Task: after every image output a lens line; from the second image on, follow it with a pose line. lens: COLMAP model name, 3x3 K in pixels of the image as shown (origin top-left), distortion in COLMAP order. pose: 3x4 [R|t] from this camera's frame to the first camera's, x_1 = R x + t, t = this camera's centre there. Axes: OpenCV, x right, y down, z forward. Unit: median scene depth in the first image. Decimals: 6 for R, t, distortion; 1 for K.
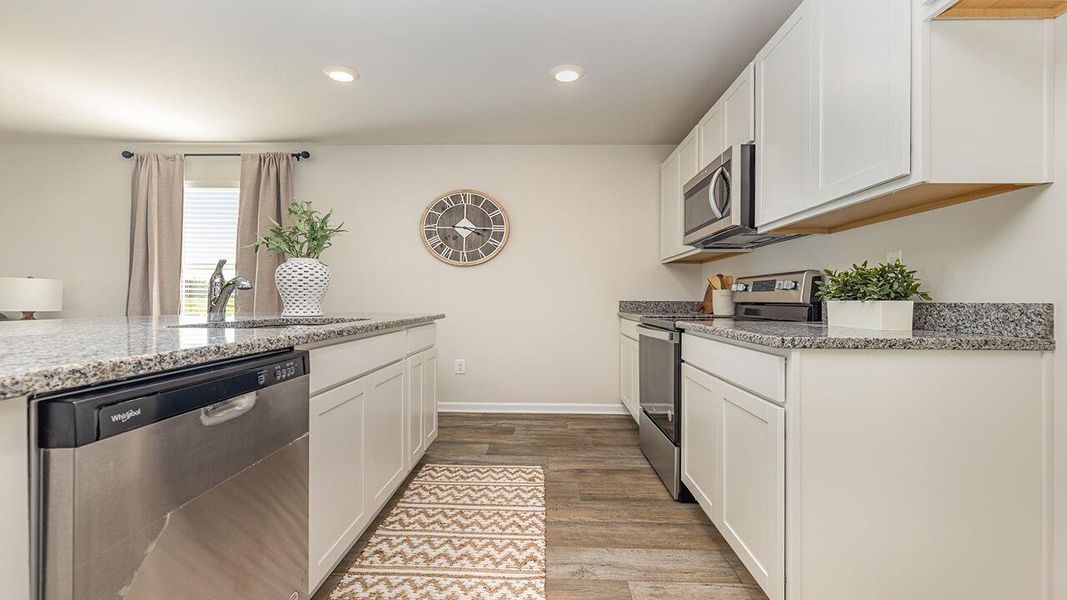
lens RADIAL K [[492.1, 0, 530.0], [0, 492.1, 294.4], [0, 0, 1]] dist [0.002892, 0.000157]
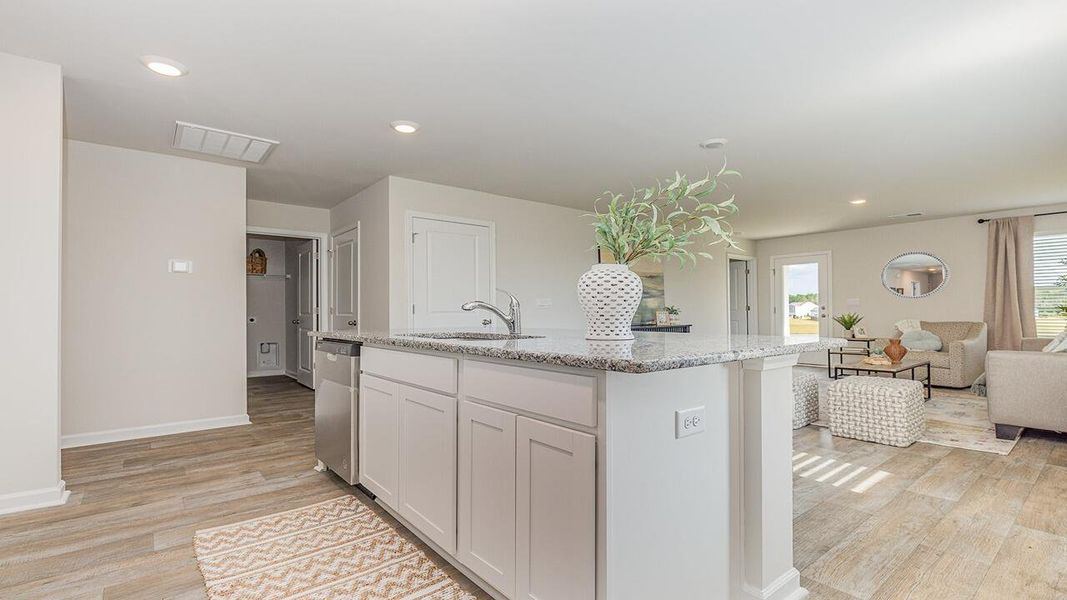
lens RADIAL K [[474.6, 0, 540.5], [0, 474.6, 303.2], [0, 0, 1]] dist [-0.001376, -0.000332]
pose [[-0.746439, -0.018068, -0.665208, 0.122079], [0.006703, 0.999376, -0.034666, 0.012672], [0.665420, -0.030335, -0.745853, 1.514834]]
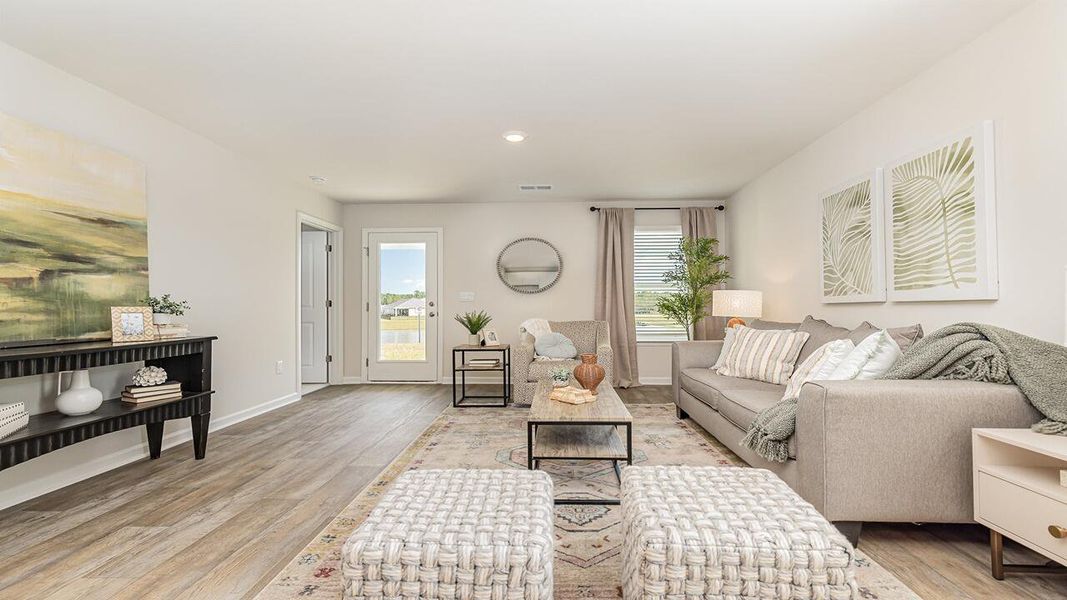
lens RADIAL K [[474.6, 0, 540.5], [0, 474.6, 303.2], [0, 0, 1]] dist [-0.001376, -0.000332]
pose [[0.011488, -0.019830, -0.999737, -1.100732], [0.014859, 0.999696, -0.019658, -0.003031], [0.999824, -0.014629, 0.011779, 0.886380]]
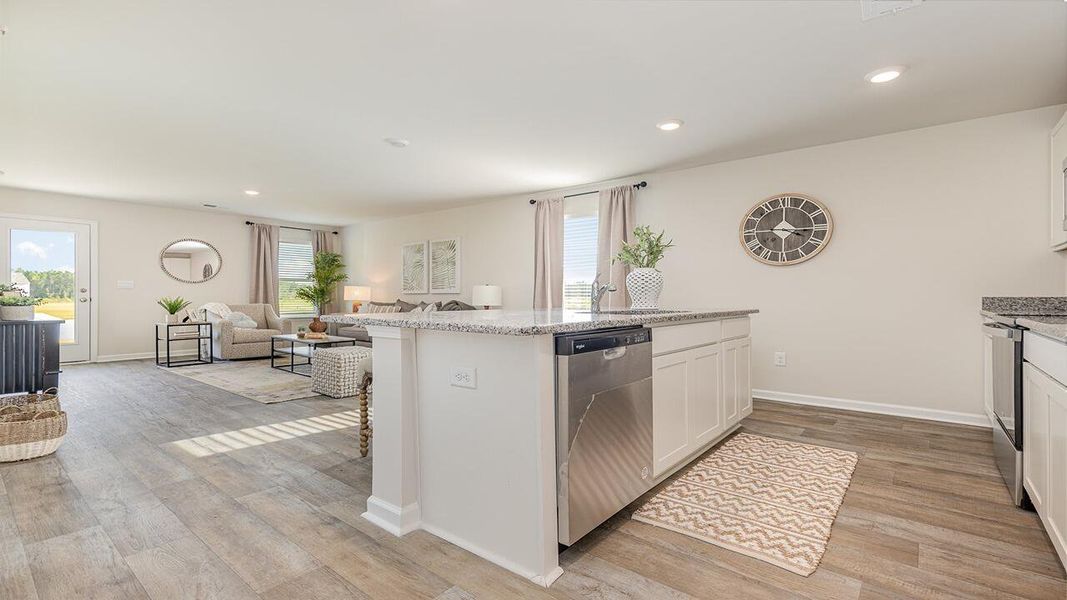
lens RADIAL K [[481.9, 0, 527.6], [0, 481.9, 294.9], [0, 0, 1]] dist [0.005462, 0.000043]
pose [[0.790142, -0.009346, -0.612852, 0.117280], [0.012098, 0.999927, 0.000348, -0.001270], [0.612804, -0.007689, 0.790197, -0.290811]]
